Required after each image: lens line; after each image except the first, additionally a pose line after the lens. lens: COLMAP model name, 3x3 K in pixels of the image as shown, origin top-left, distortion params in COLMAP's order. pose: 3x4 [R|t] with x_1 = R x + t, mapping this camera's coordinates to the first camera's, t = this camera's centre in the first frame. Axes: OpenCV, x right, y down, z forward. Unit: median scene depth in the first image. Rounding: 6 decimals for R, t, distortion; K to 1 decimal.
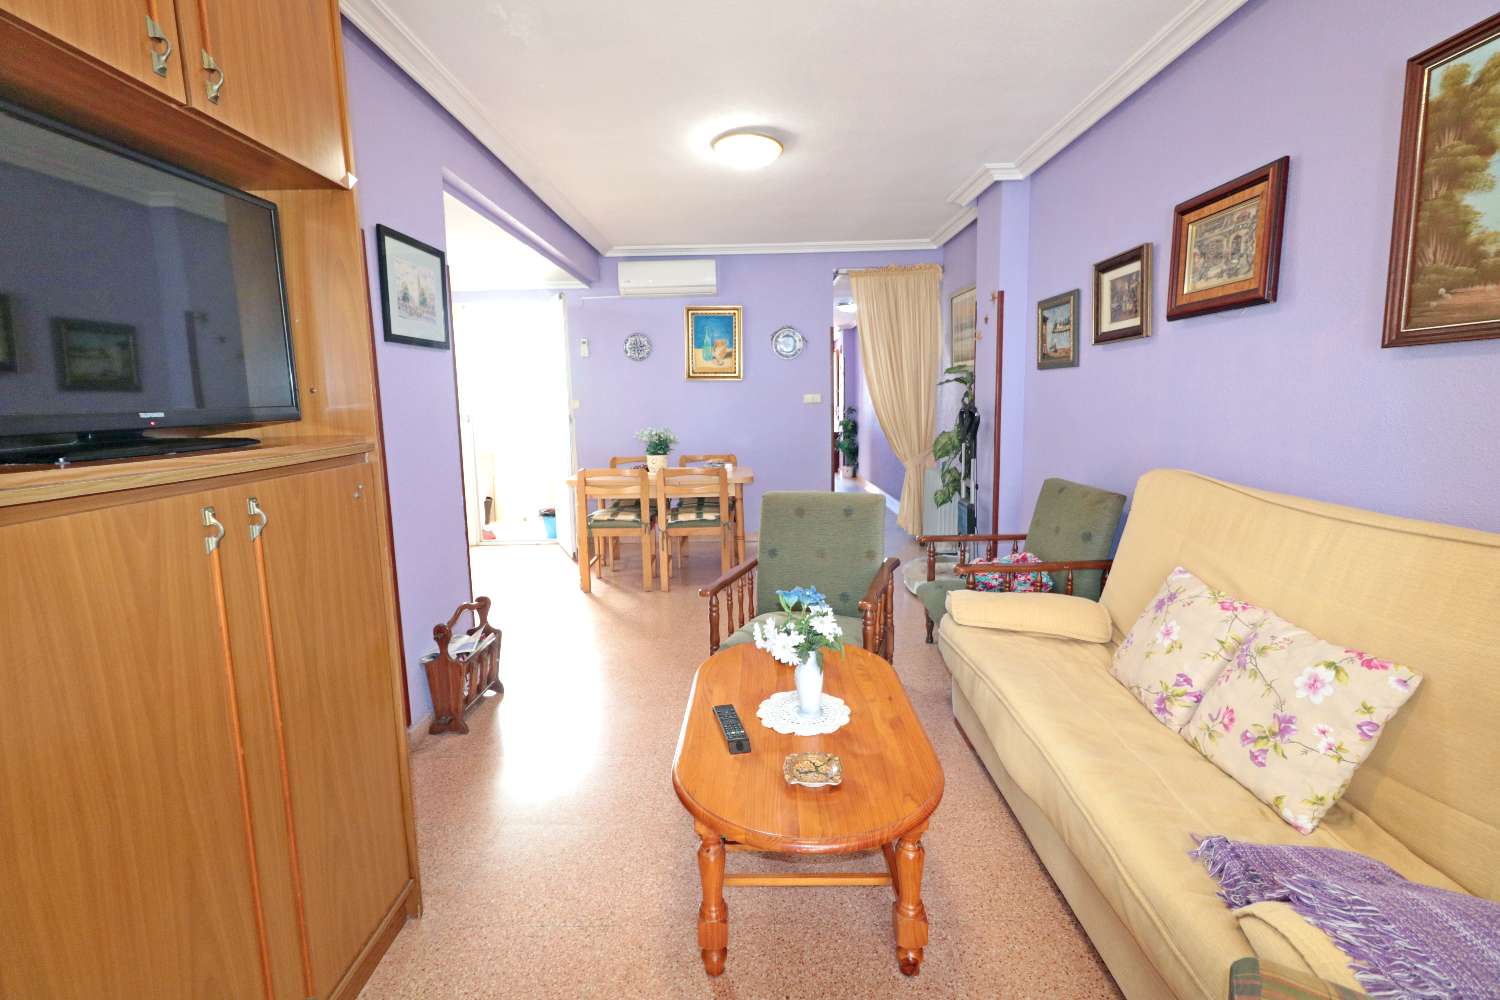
lens RADIAL K [[695.1, 0, 748.0], [0, 695.1, 499.6], [0, 0, 1]] dist [-0.001230, 0.001409]
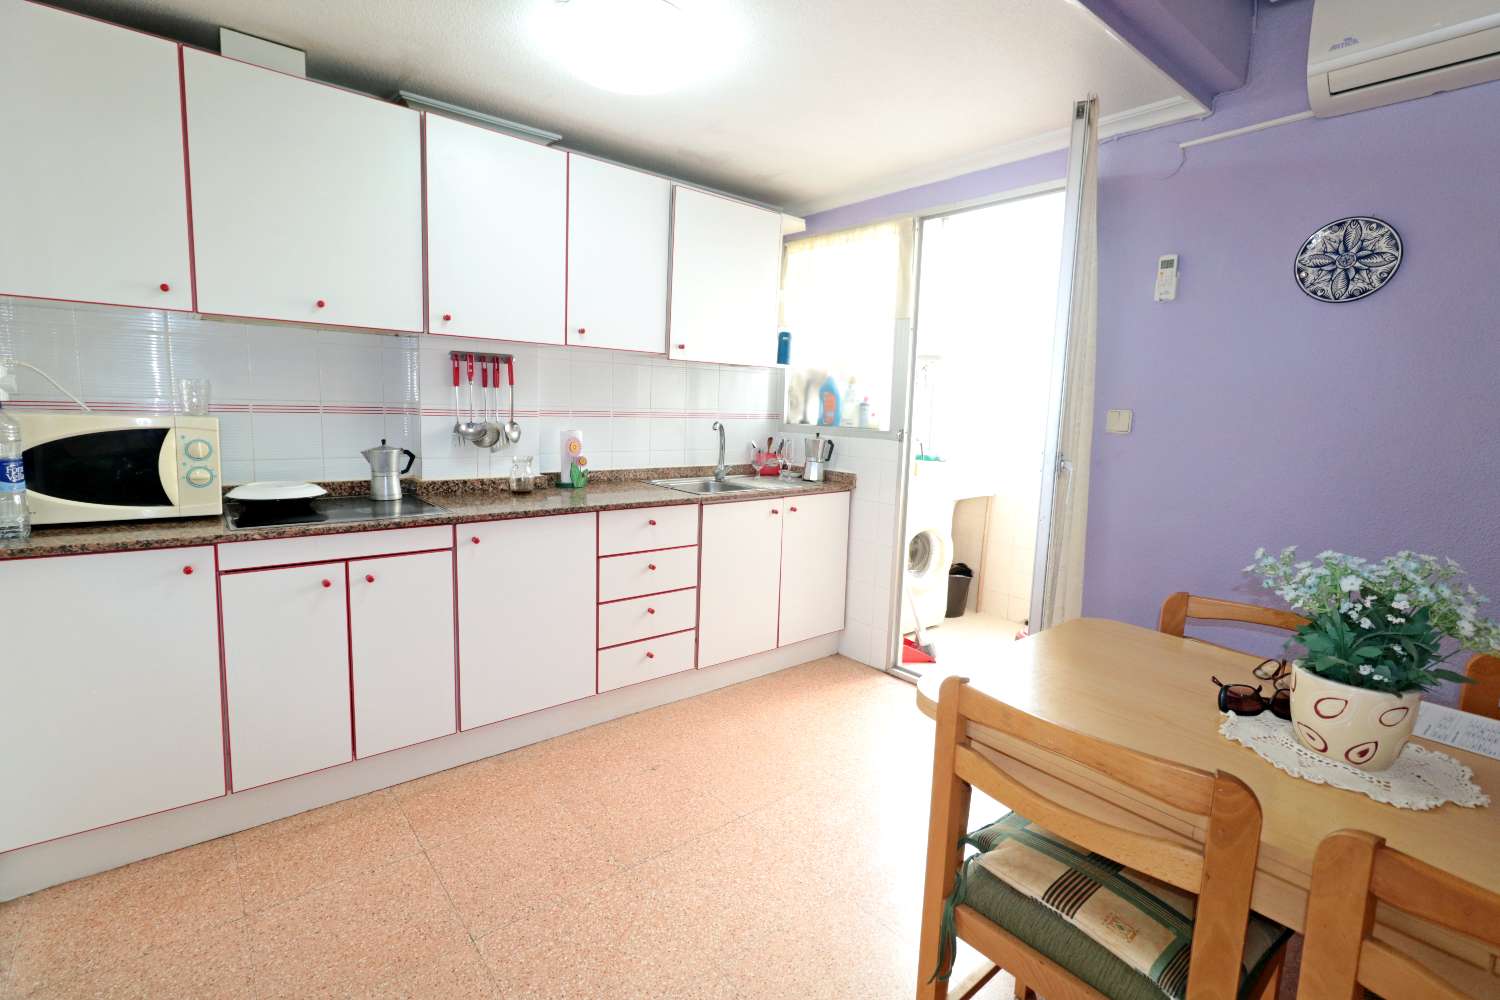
lens RADIAL K [[695.1, 0, 745.0], [0, 695.1, 487.1], [0, 0, 1]] dist [-0.001230, 0.001409]
pose [[0.638126, 0.136087, -0.757809, -0.079884], [-0.153031, 0.987036, 0.048389, -0.089158], [0.754570, 0.085090, 0.650679, 0.599712]]
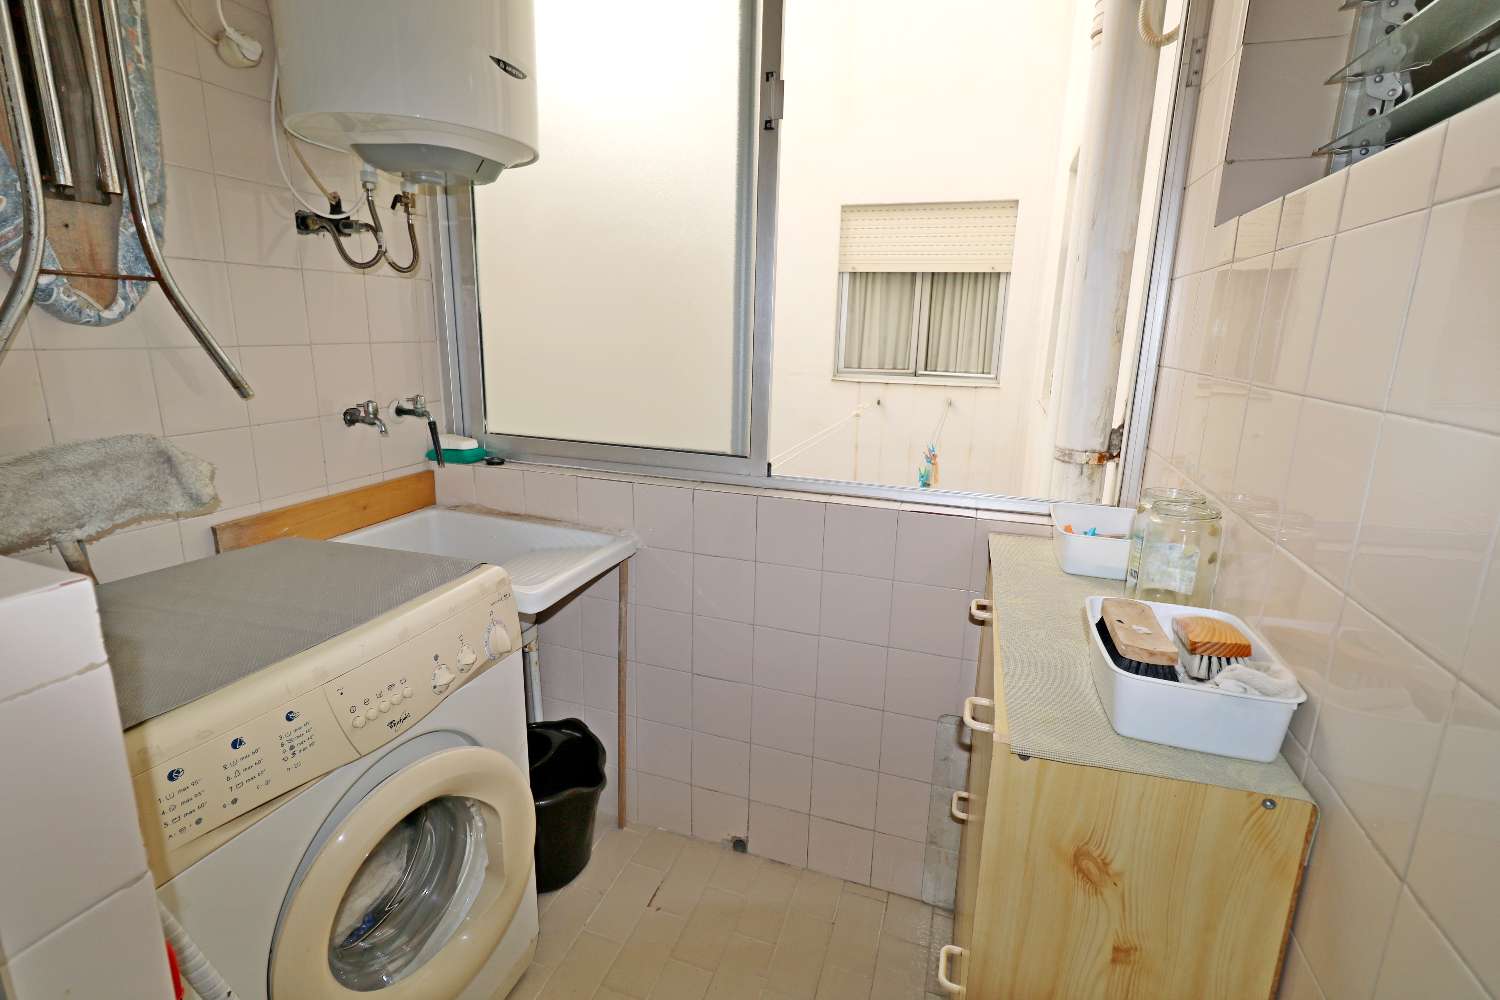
lens RADIAL K [[695.1, 0, 749.0], [0, 695.1, 491.4], [0, 0, 1]] dist [-0.001230, 0.001409]
pose [[0.947702, 0.118192, -0.296465, -0.336456], [-0.090901, 0.990388, 0.104258, -0.143431], [0.305938, -0.071856, 0.949336, 1.015461]]
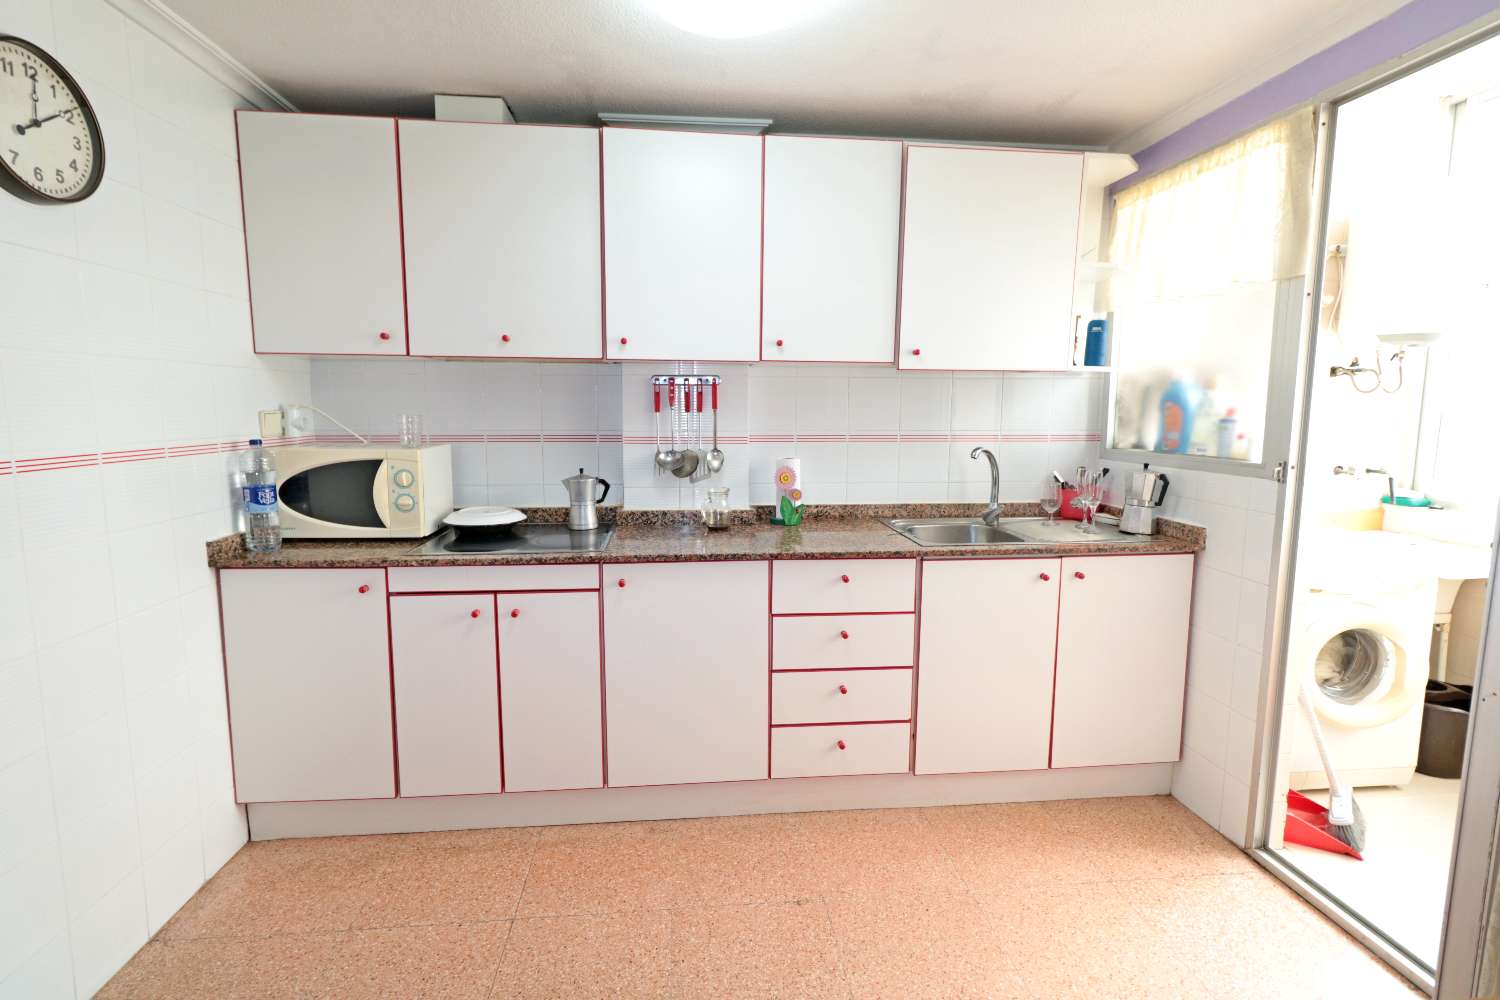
lens RADIAL K [[695.1, 0, 738.3], [0, 695.1, 486.2], [0, 0, 1]] dist [-0.001230, 0.001409]
pose [[0.096219, 0.136969, -0.985891, -0.119479], [-0.144268, 0.981947, 0.122342, -0.118175], [0.984850, 0.130461, 0.114242, 0.753491]]
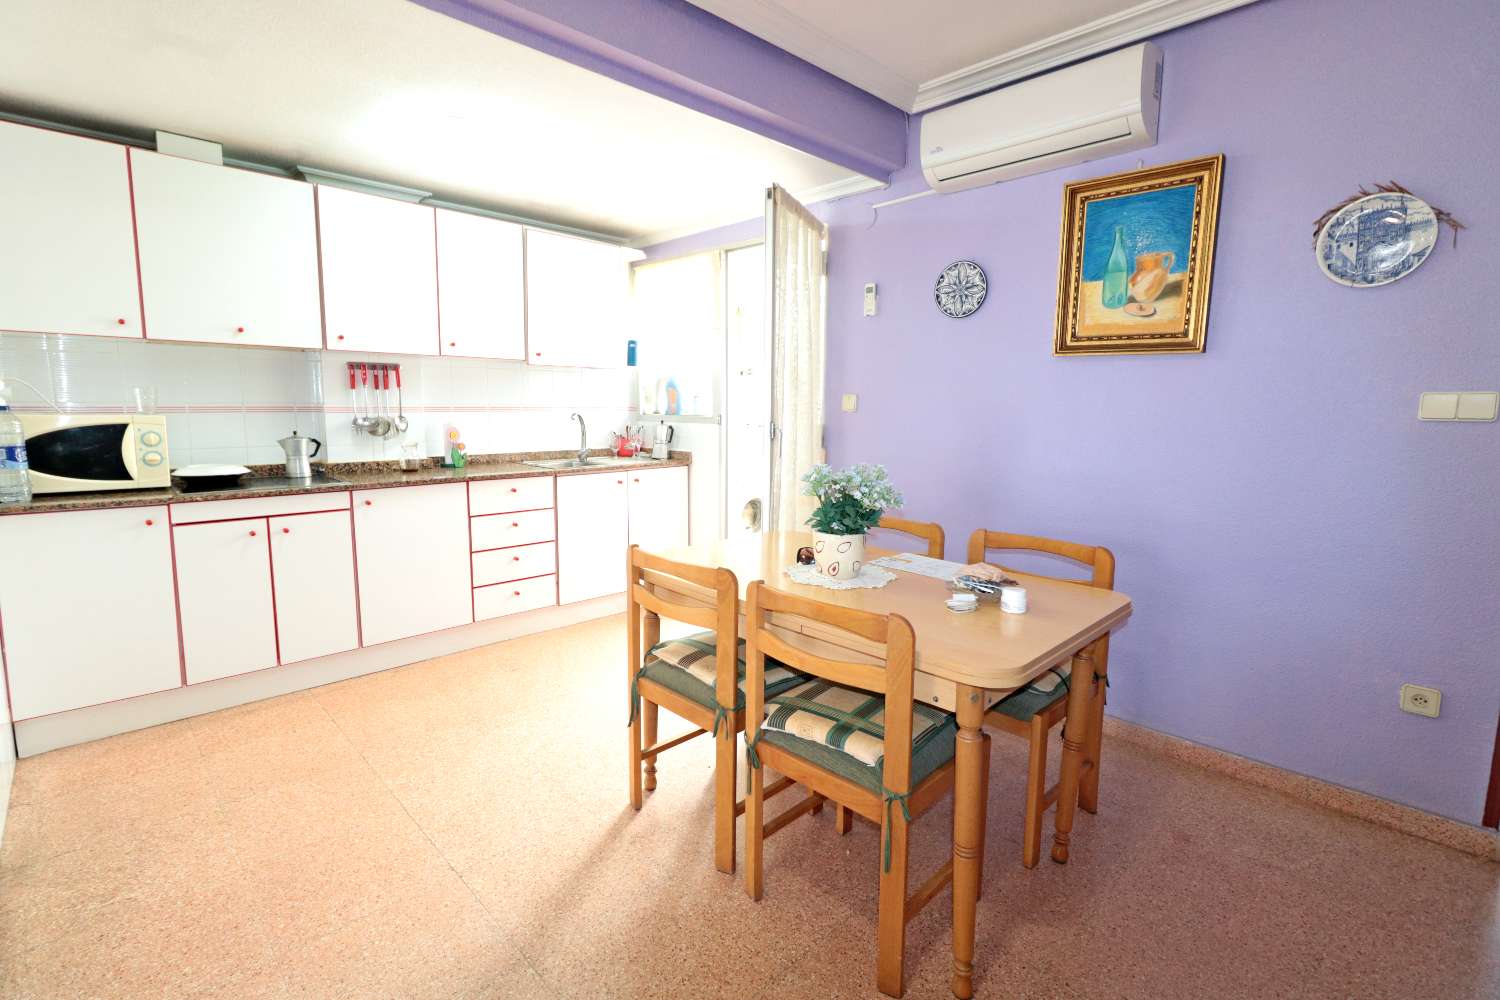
lens RADIAL K [[695.1, 0, 743.5], [0, 695.1, 488.4], [0, 0, 1]] dist [-0.001230, 0.001409]
pose [[0.697545, 0.114306, -0.707365, 0.099212], [-0.121932, 0.991731, 0.040018, -0.084011], [0.706090, 0.058336, 0.705715, 0.571286]]
